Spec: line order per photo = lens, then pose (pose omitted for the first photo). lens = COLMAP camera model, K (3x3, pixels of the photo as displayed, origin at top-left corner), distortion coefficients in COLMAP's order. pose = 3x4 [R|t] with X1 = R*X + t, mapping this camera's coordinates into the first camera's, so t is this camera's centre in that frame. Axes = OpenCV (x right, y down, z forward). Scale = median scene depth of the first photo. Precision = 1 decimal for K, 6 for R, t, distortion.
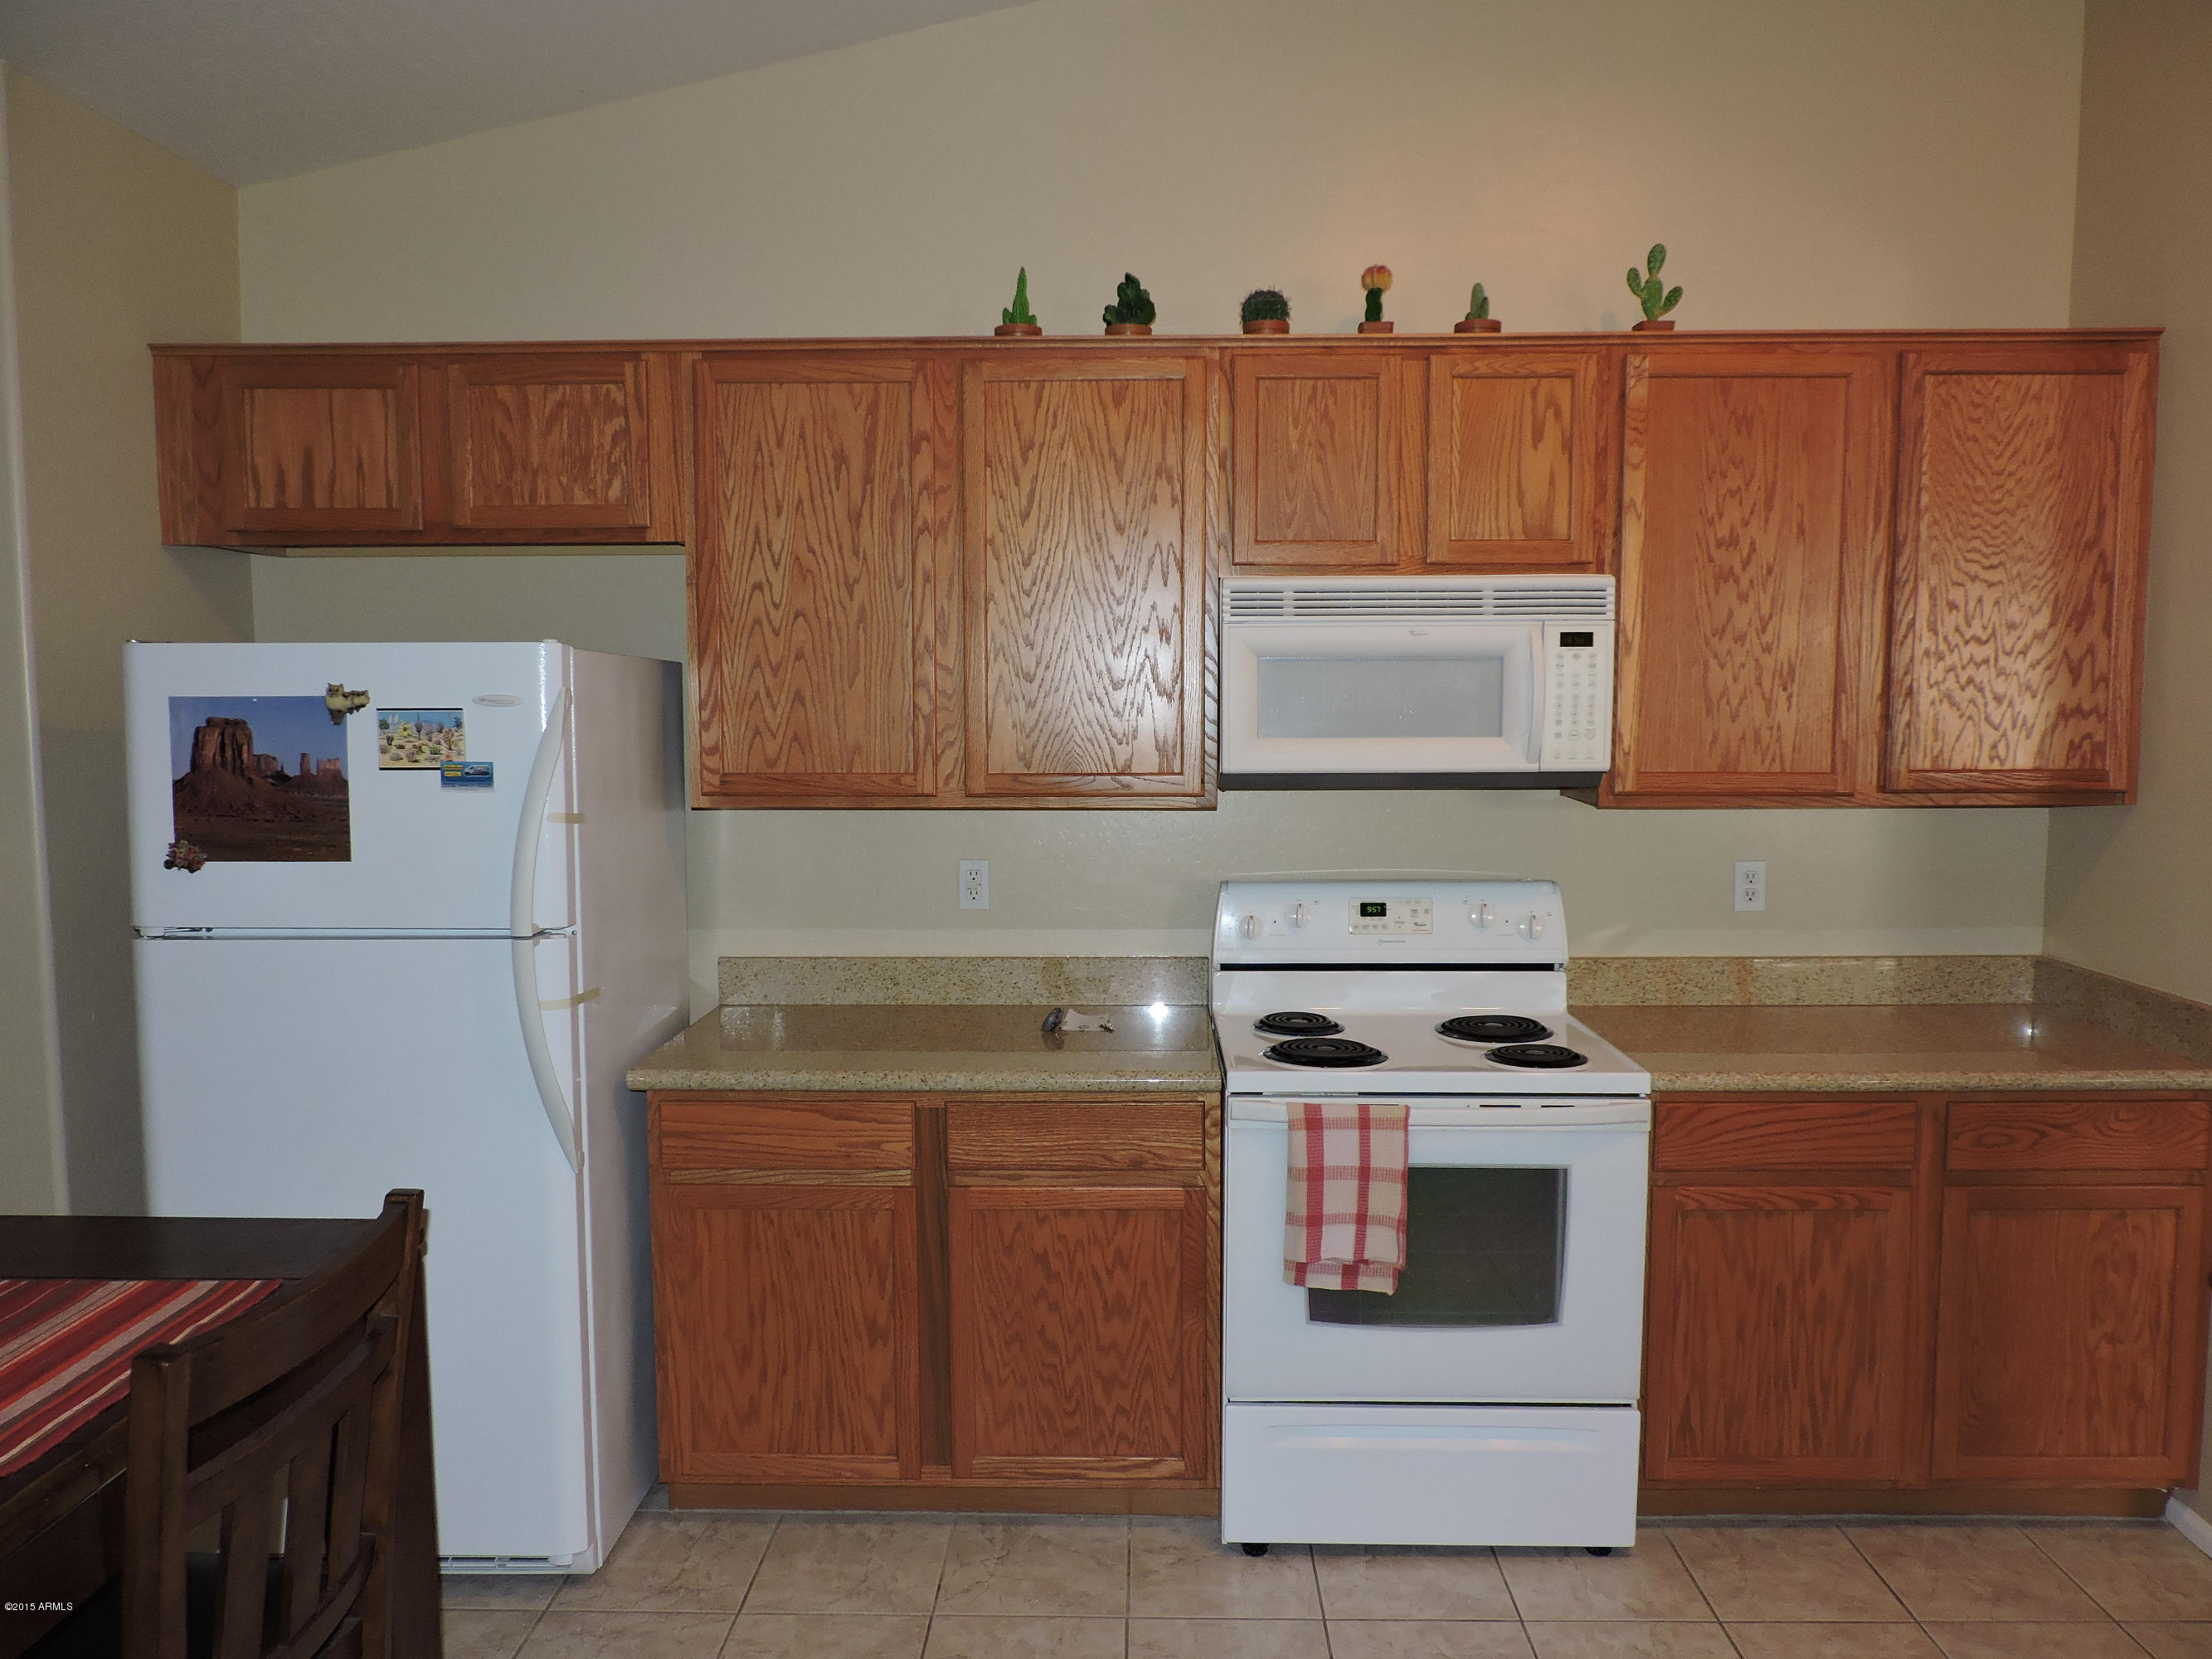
lens RADIAL K [[1573.8, 0, 1106.0], [0, 1573.8, 829.5], [0, 0, 1]] dist [-0.026282, 0.004320]
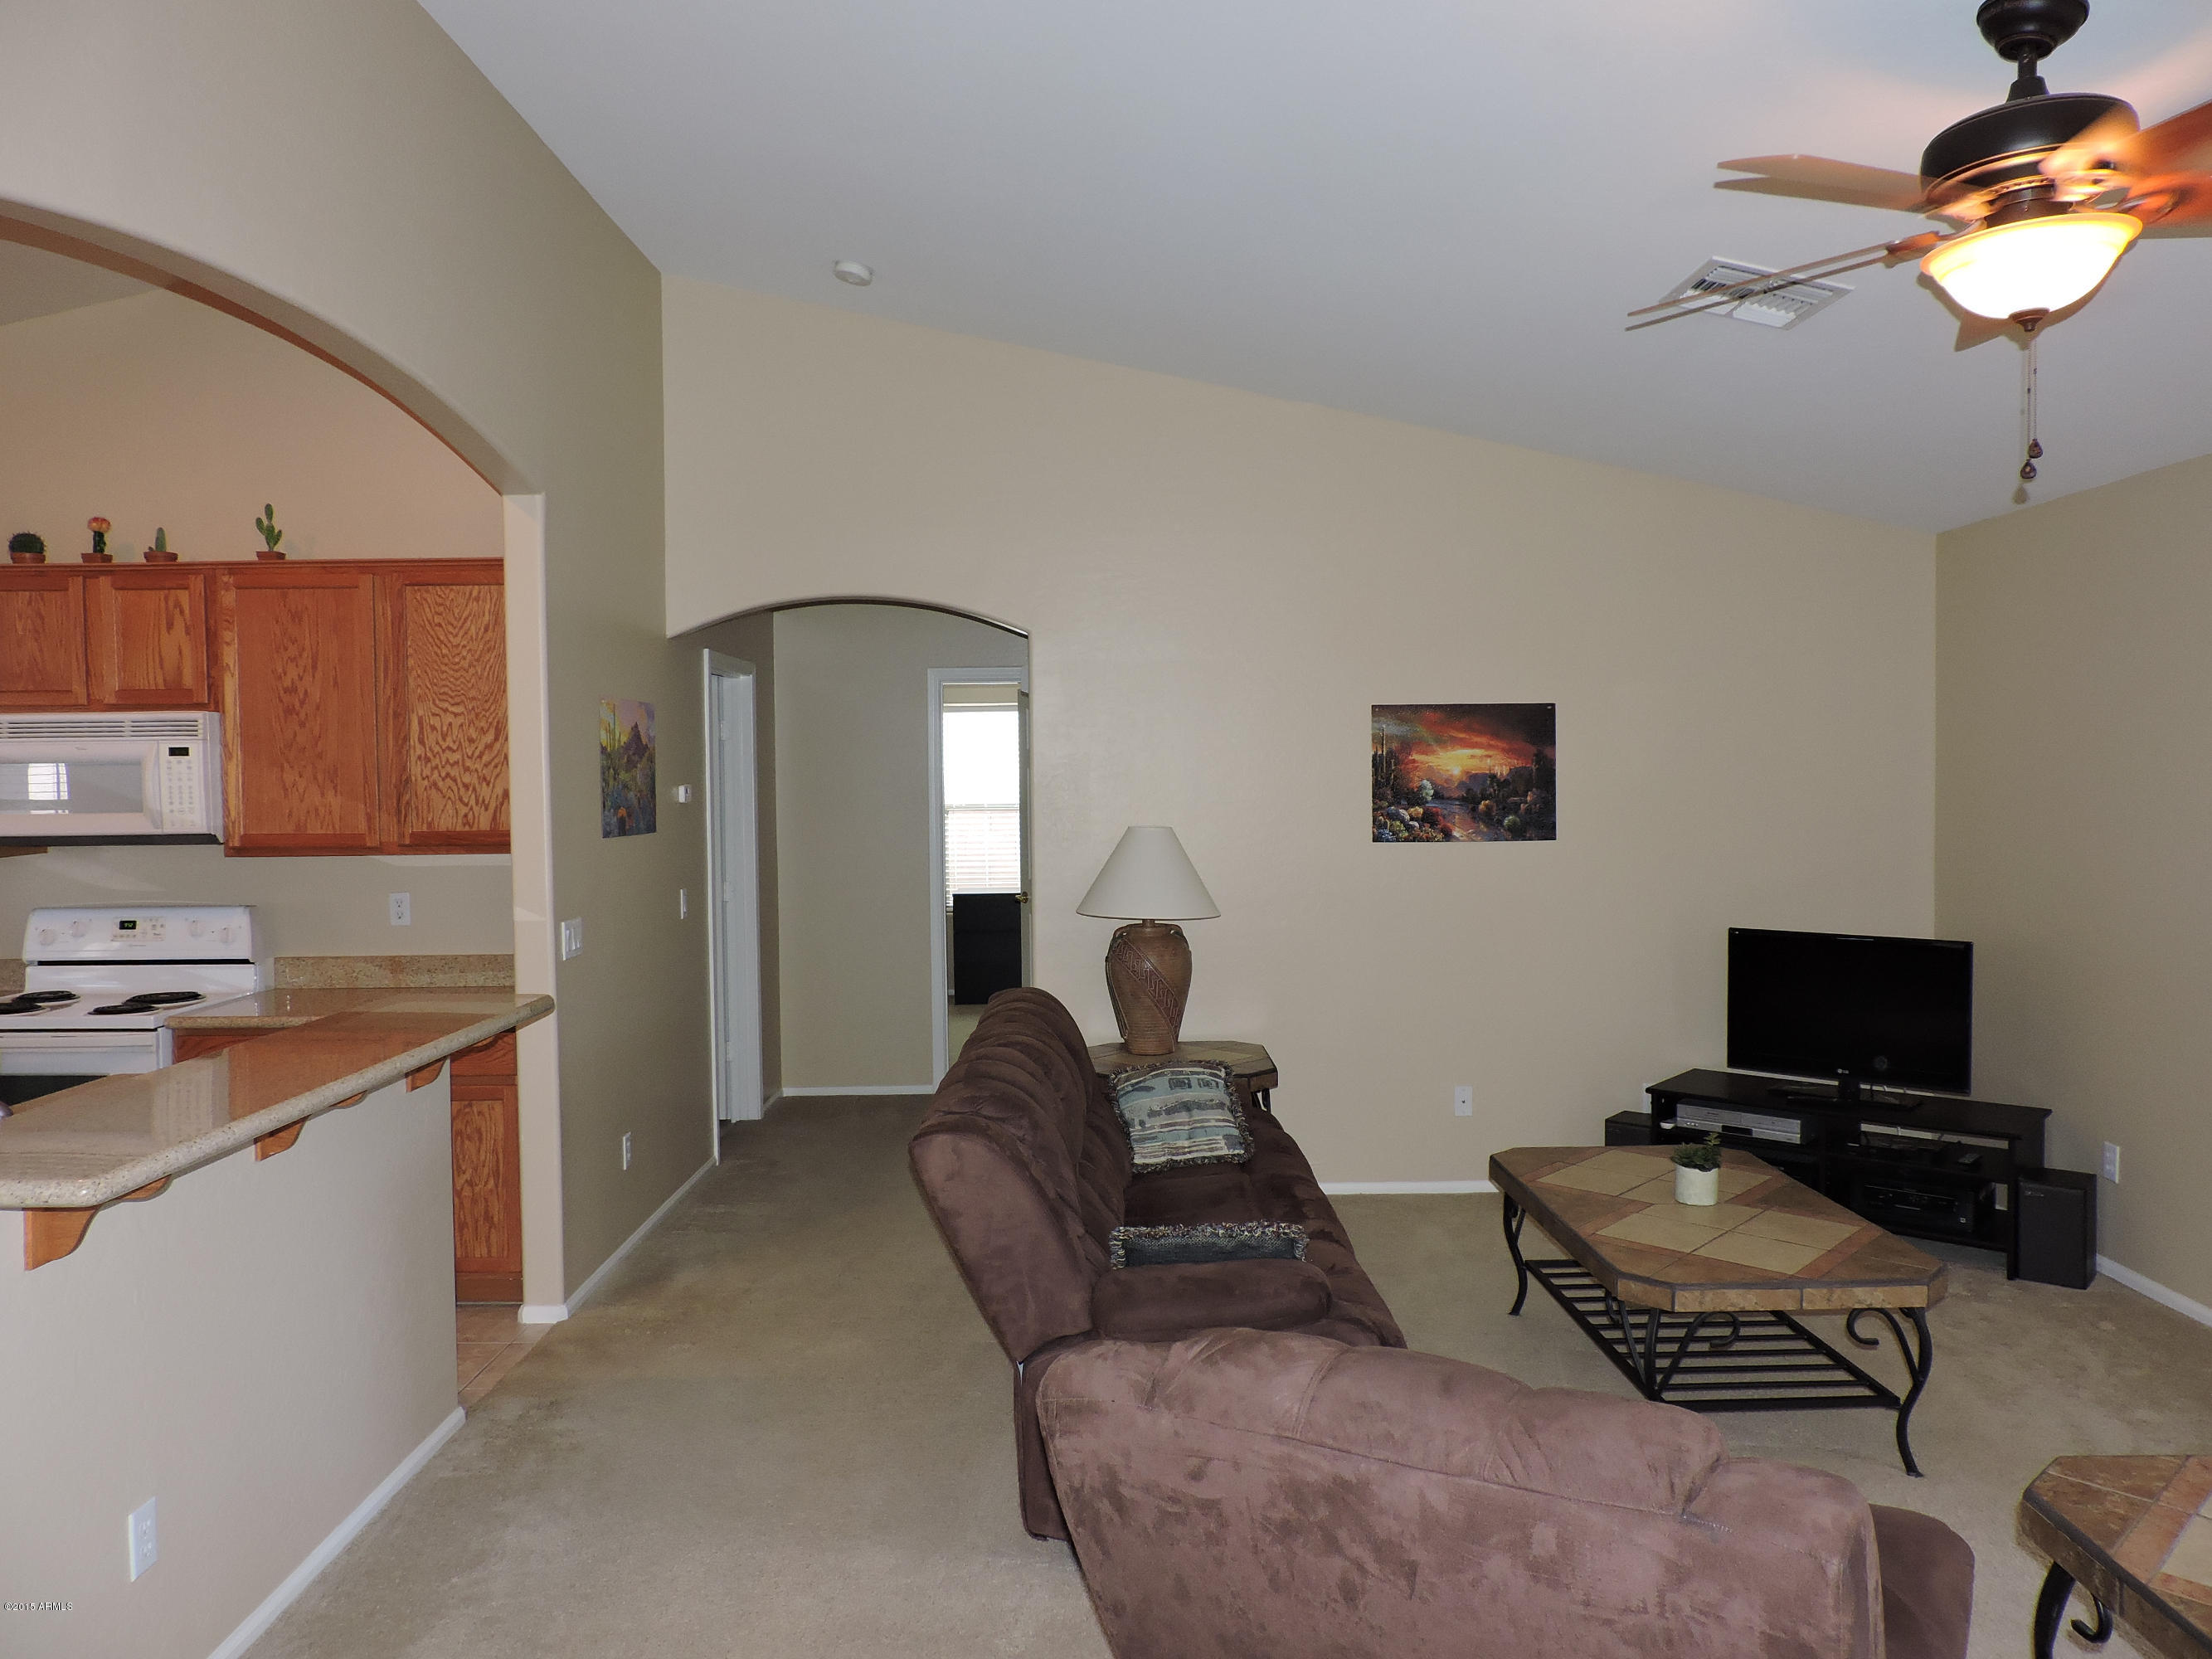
lens RADIAL K [[1573.8, 0, 1106.0], [0, 1573.8, 829.5], [0, 0, 1]] dist [-0.026282, 0.004320]
pose [[0.999218, -0.006445, 0.039018, 1.164595], [0.008362, 0.998756, -0.049165, 0.044241], [-0.038653, 0.049453, 0.998028, -0.617287]]
